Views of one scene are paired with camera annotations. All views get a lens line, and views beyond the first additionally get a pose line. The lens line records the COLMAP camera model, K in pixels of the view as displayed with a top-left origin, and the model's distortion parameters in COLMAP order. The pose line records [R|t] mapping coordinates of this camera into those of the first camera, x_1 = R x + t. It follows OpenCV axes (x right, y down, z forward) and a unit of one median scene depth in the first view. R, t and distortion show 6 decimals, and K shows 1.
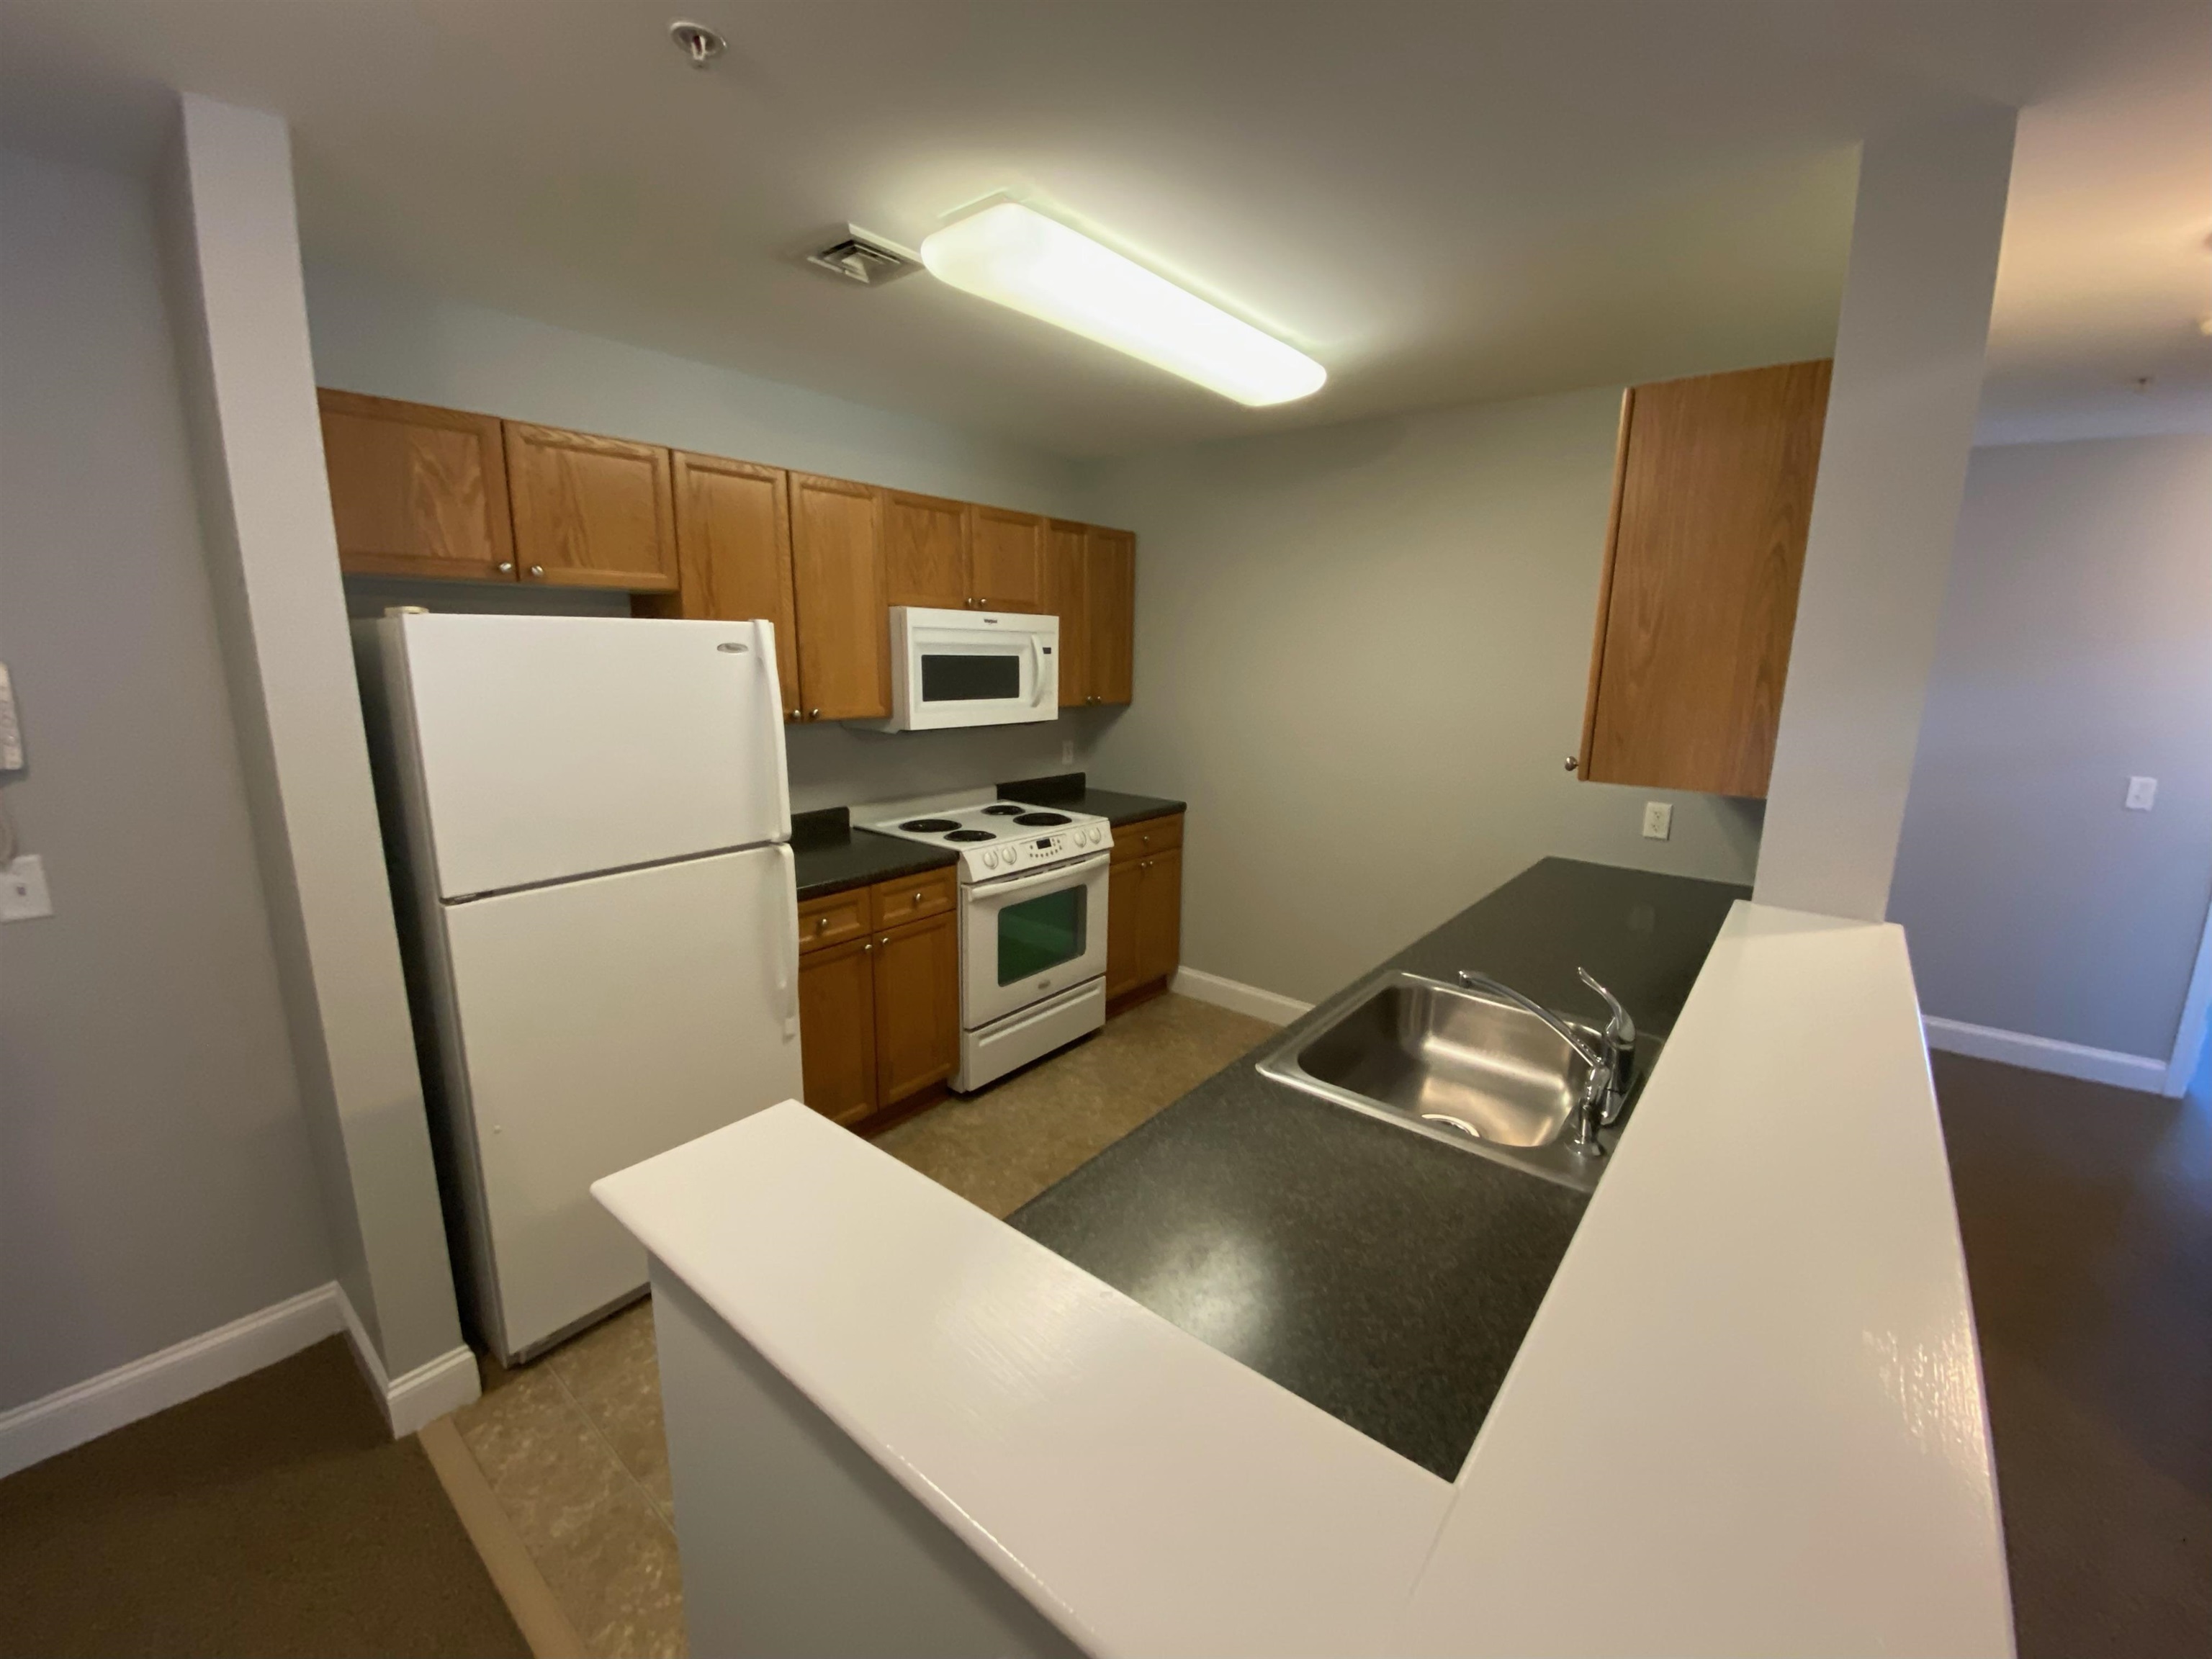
lens RADIAL K [[884.3, 0, 1106.0], [0, 884.3, 829.5], [0, 0, 1]] dist [0.000084, -0.000029]
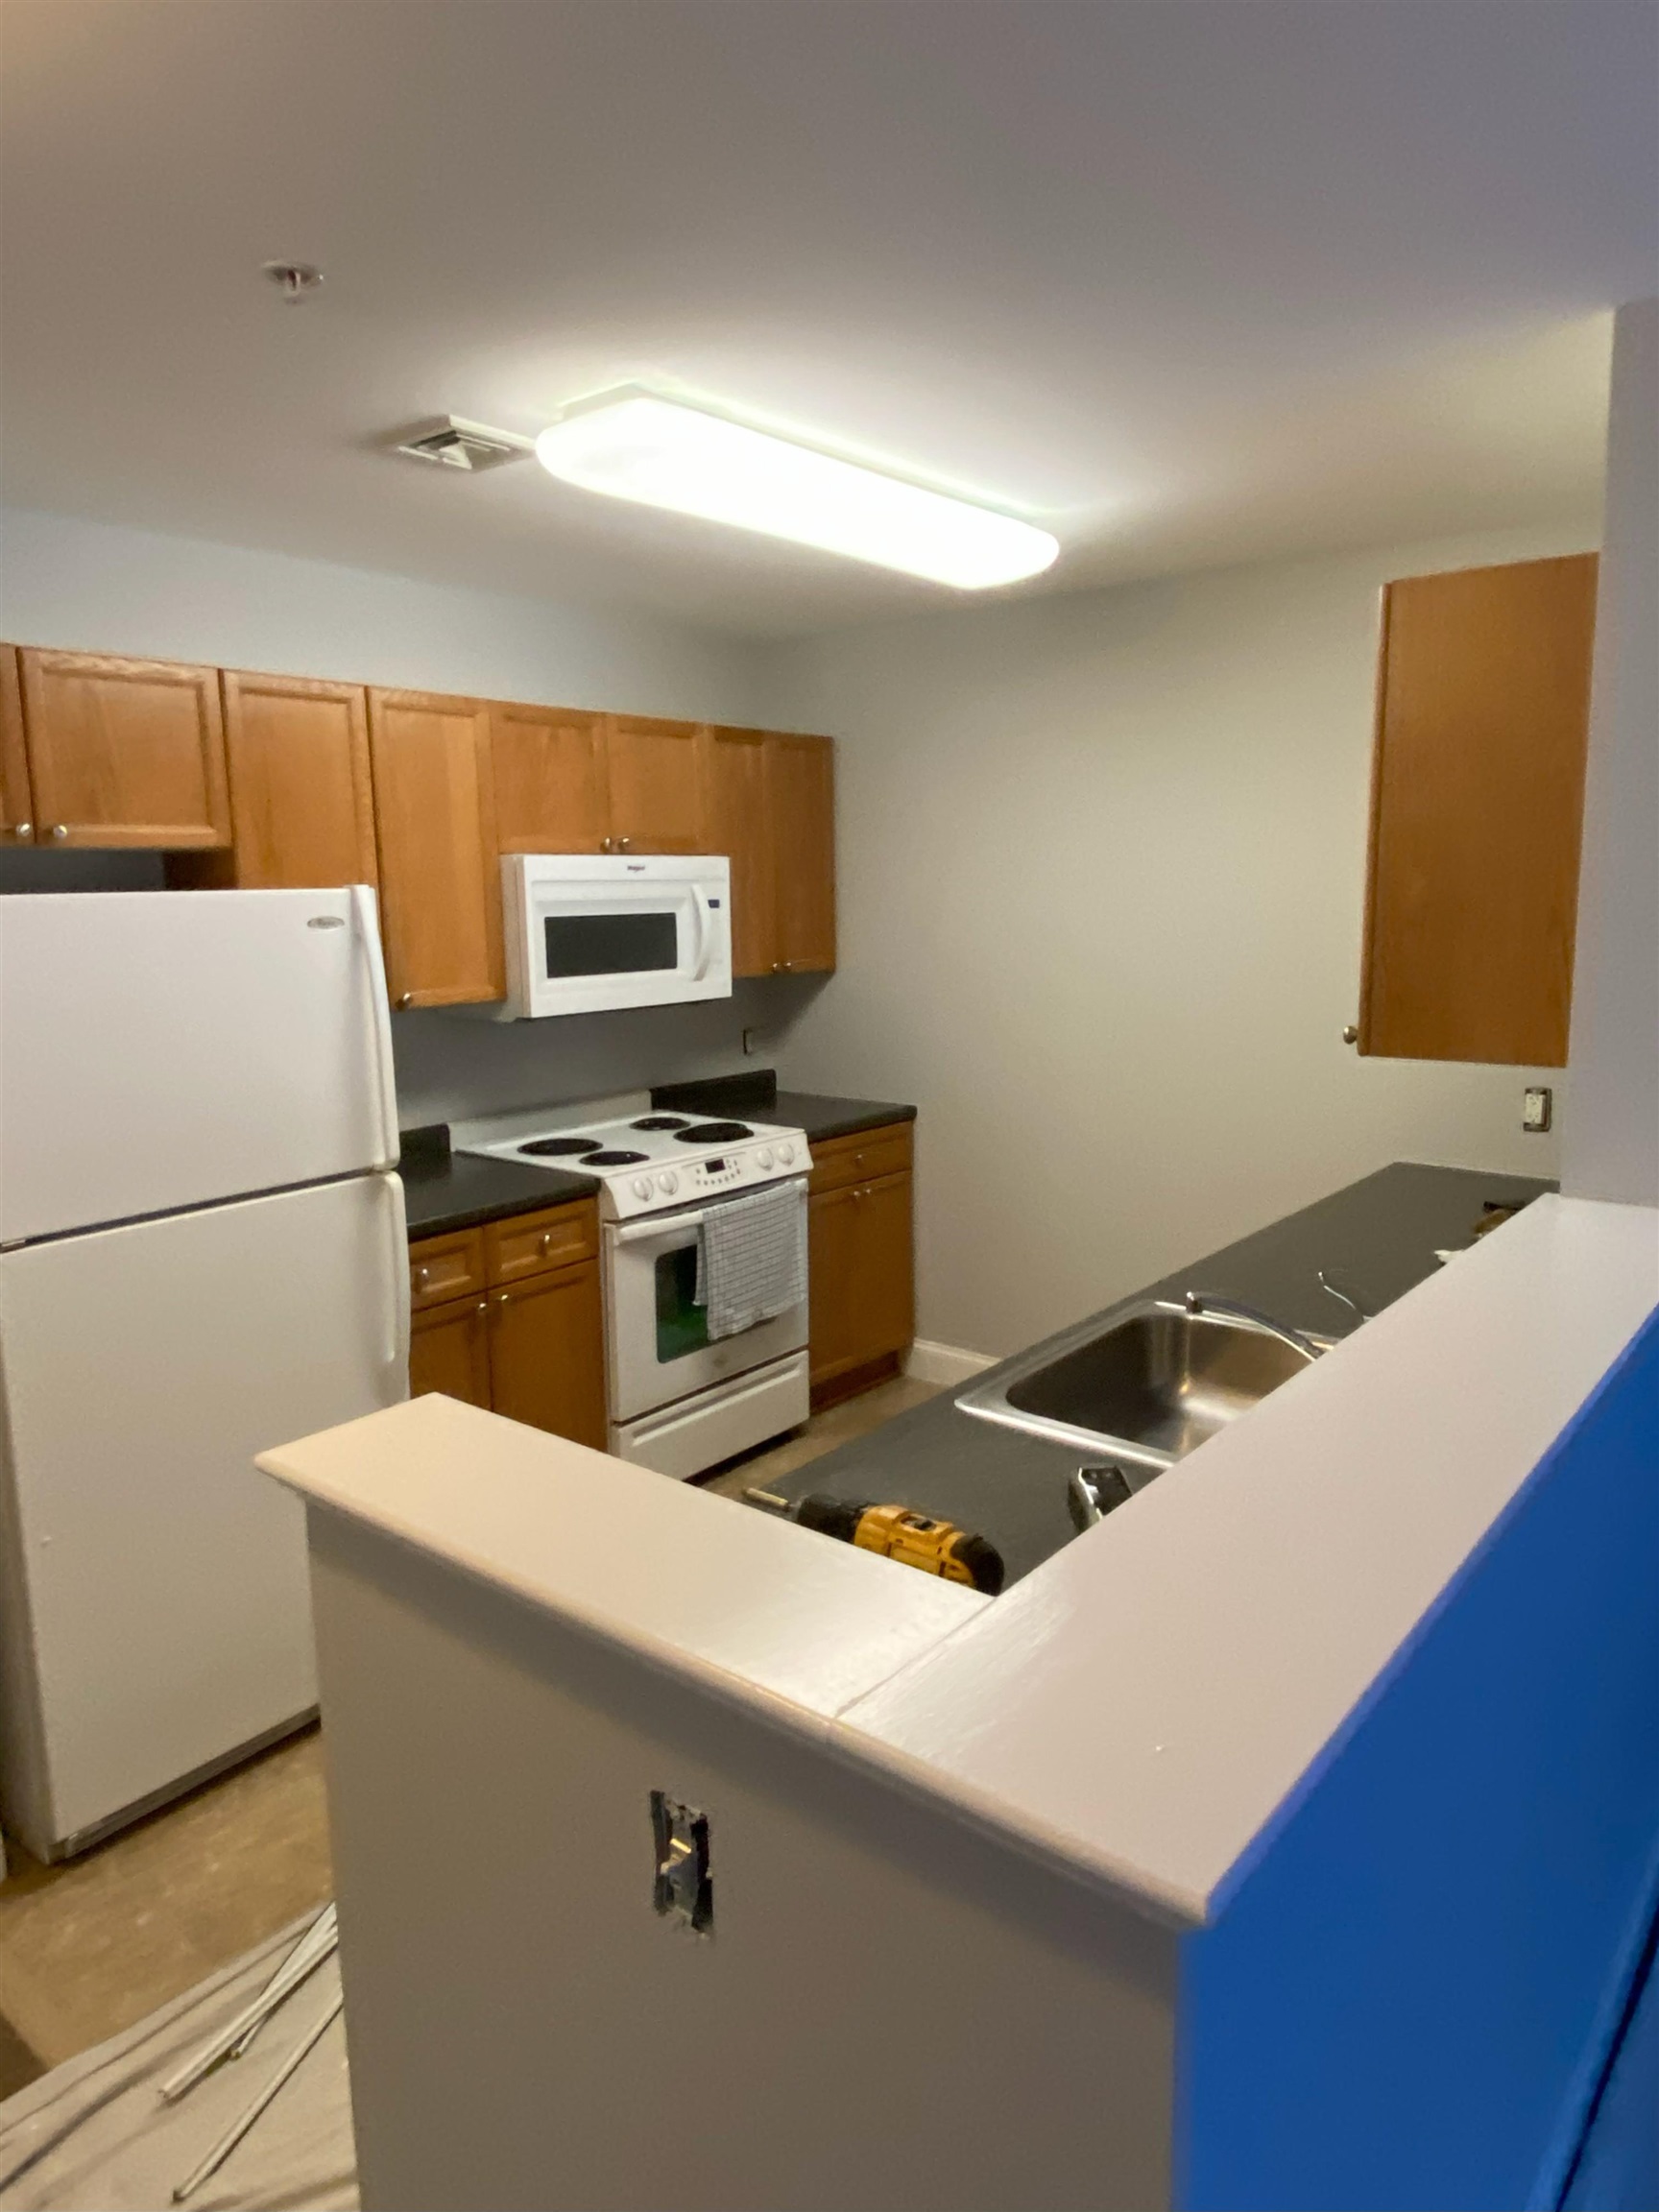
lens RADIAL K [[1391.2, 0, 829.5], [0, 1391.2, 1106.0], [0, 0, 1]] dist [0.001297, 0.001576]
pose [[0.999560, -0.029651, -0.001036, 0.030088], [0.029583, 0.998706, -0.041376, 0.018529], [0.002262, 0.041327, 0.999143, -0.172846]]
